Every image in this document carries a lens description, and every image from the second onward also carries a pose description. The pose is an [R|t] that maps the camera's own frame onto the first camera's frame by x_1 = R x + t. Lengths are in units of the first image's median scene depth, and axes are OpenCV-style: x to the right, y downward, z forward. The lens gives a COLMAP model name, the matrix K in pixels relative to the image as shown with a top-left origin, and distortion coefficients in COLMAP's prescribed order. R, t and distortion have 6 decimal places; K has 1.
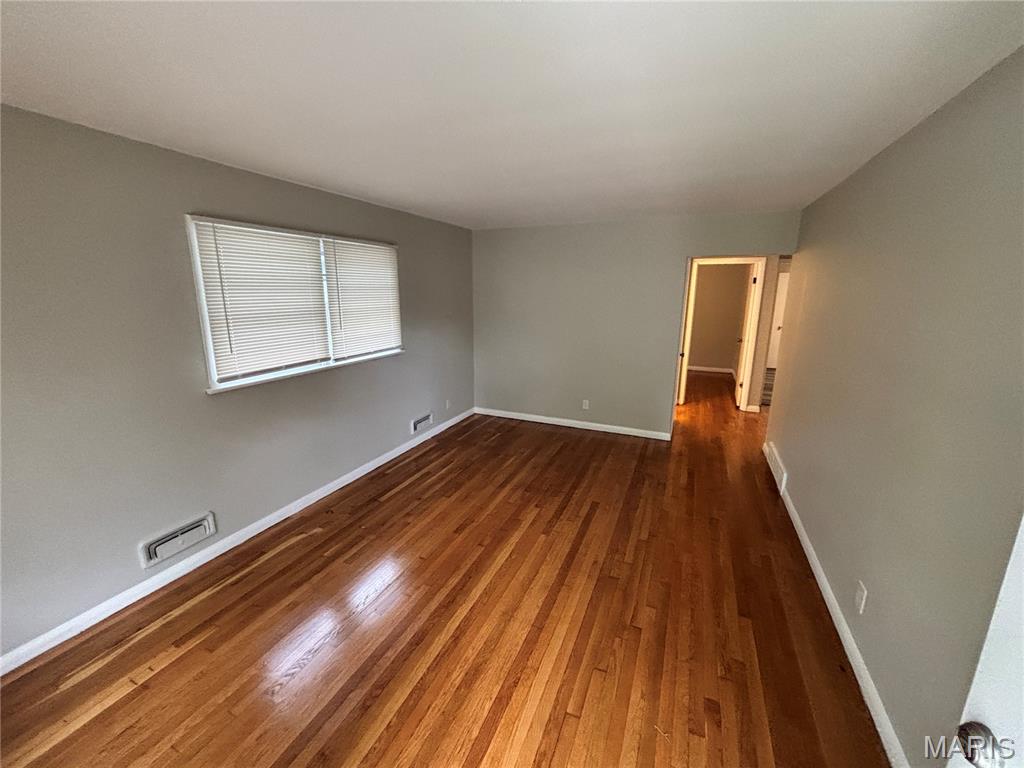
lens RADIAL K [[418.3, 0, 512.0], [0, 418.3, 384.0], [0, 0, 1]] dist [0.000630, 0.000003]
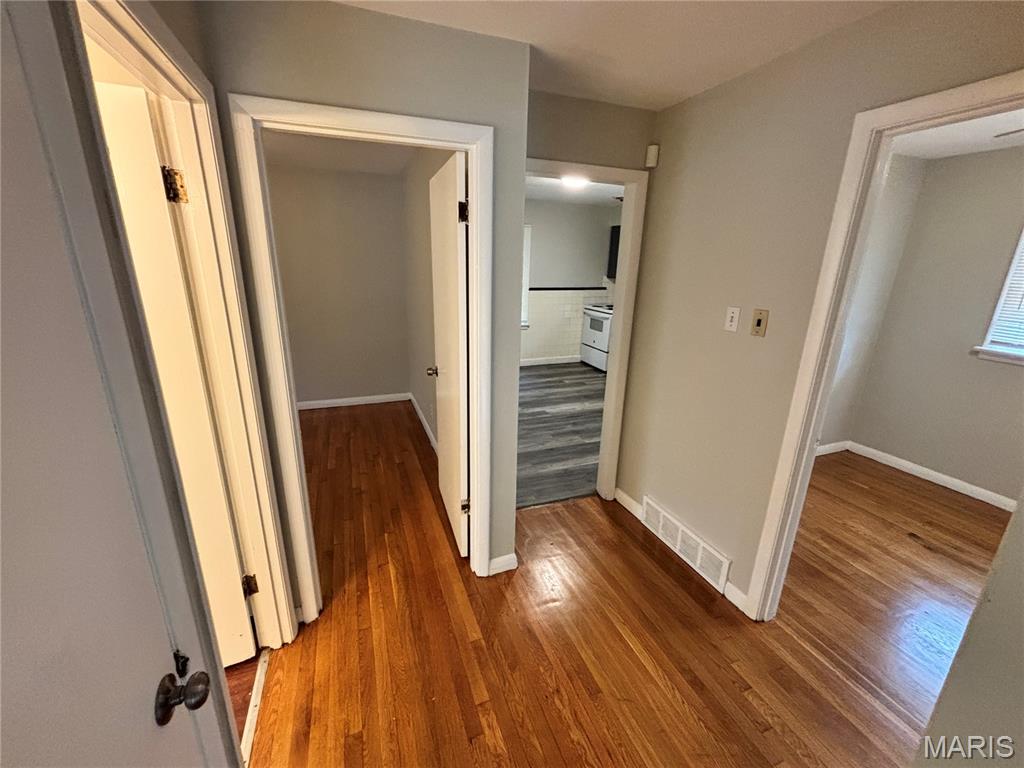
lens RADIAL K [[418.3, 0, 512.0], [0, 418.3, 384.0], [0, 0, 1]] dist [0.000630, 0.000003]
pose [[0.710889, -0.190510, 0.677010, 0.353302], [0.136336, 0.981682, 0.133087, -0.150441], [-0.689964, -0.002309, 0.723840, 0.716428]]
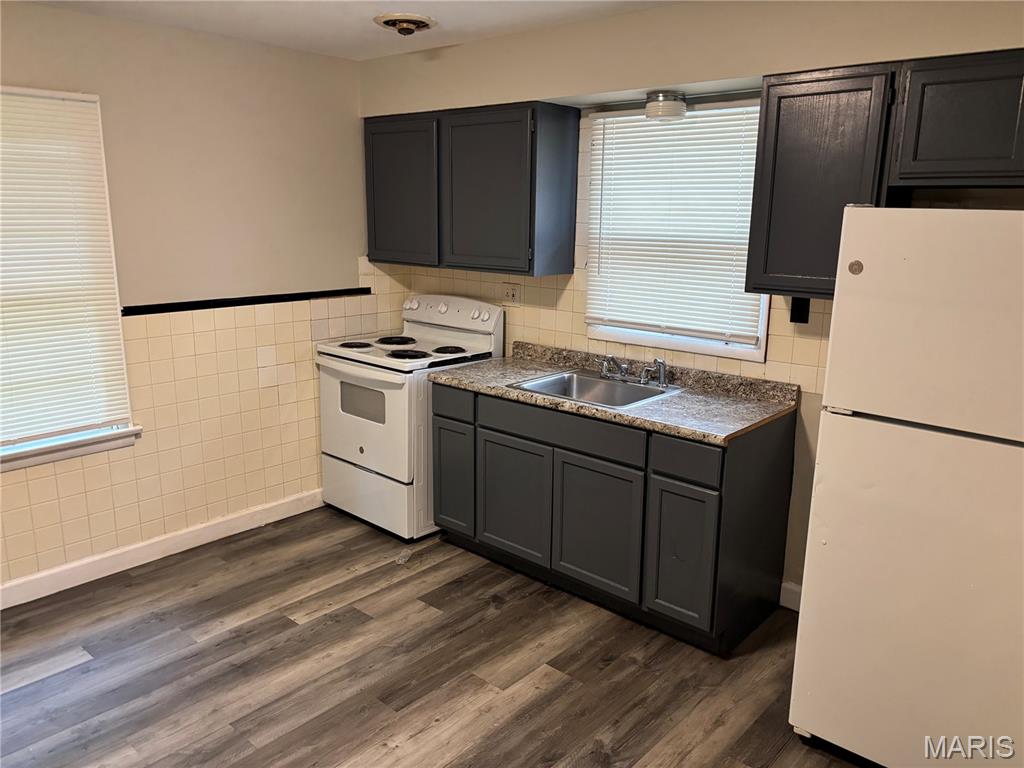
lens RADIAL K [[750.4, 0, 512.0], [0, 750.4, 384.0], [0, 0, 1]] dist [0.009514, 0.001621]
pose [[0.302485, -0.207780, 0.930231, 0.461873], [0.197628, 0.968414, 0.152045, -0.170550], [-0.932441, 0.137848, 0.333994, 0.806285]]
